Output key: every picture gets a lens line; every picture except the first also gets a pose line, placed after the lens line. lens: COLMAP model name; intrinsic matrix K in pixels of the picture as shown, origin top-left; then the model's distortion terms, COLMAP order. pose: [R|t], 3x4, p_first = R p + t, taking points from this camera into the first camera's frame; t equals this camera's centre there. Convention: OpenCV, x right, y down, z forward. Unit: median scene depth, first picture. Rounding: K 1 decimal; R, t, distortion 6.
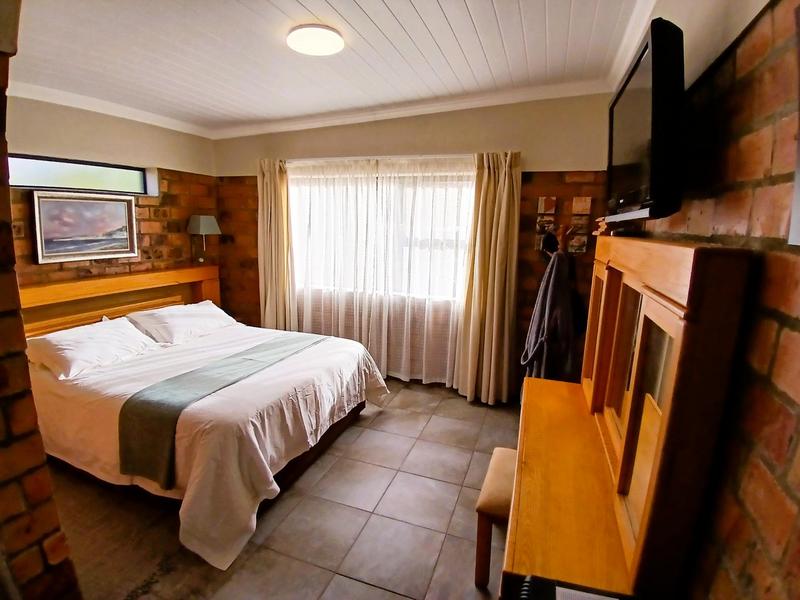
lens RADIAL K [[405.9, 0, 402.6], [0, 405.9, 303.0], [0, 0, 1]] dist [0.001239, -0.054182]
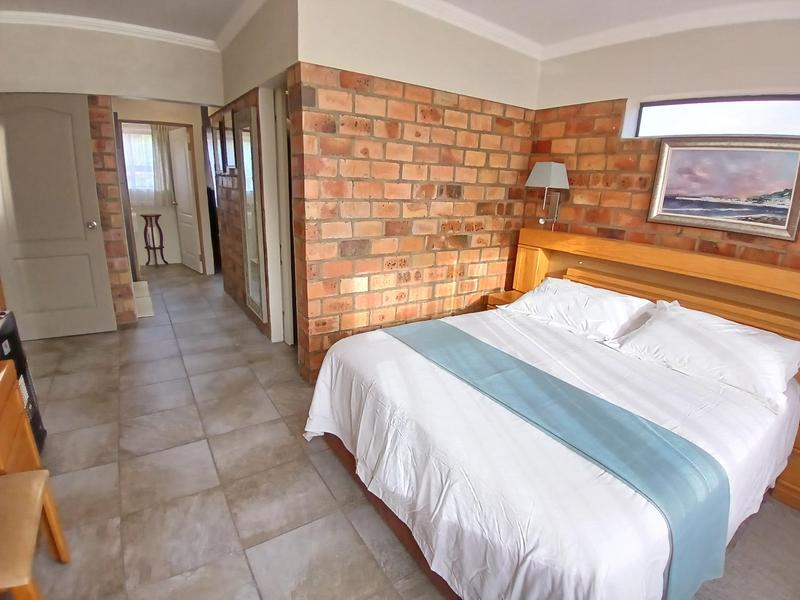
lens RADIAL K [[403.0, 0, 400.0], [0, 403.0, 300.0], [0, 0, 1]] dist [0.001283, -0.050536]
pose [[-0.595118, 0.173046, -0.784786, 0.157572], [-0.204977, 0.911558, 0.356437, -0.126934], [0.777057, 0.372985, -0.507014, 0.936337]]
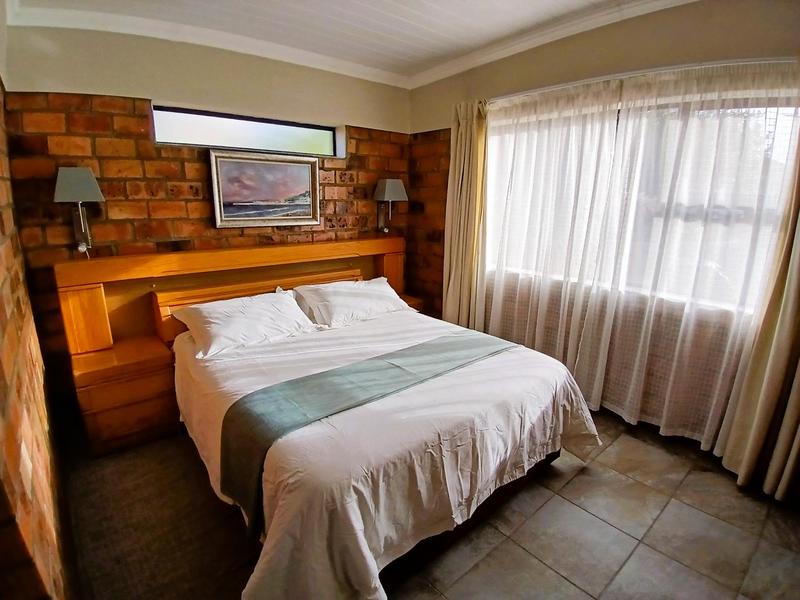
lens RADIAL K [[405.5, 0, 402.2], [0, 405.5, 301.6], [0, 0, 1]] dist [0.002900, -0.043308]
pose [[0.867127, 0.109004, -0.486013, -0.020163], [-0.081312, 0.993649, 0.077784, -0.029376], [0.491405, -0.027929, 0.870483, 0.294967]]
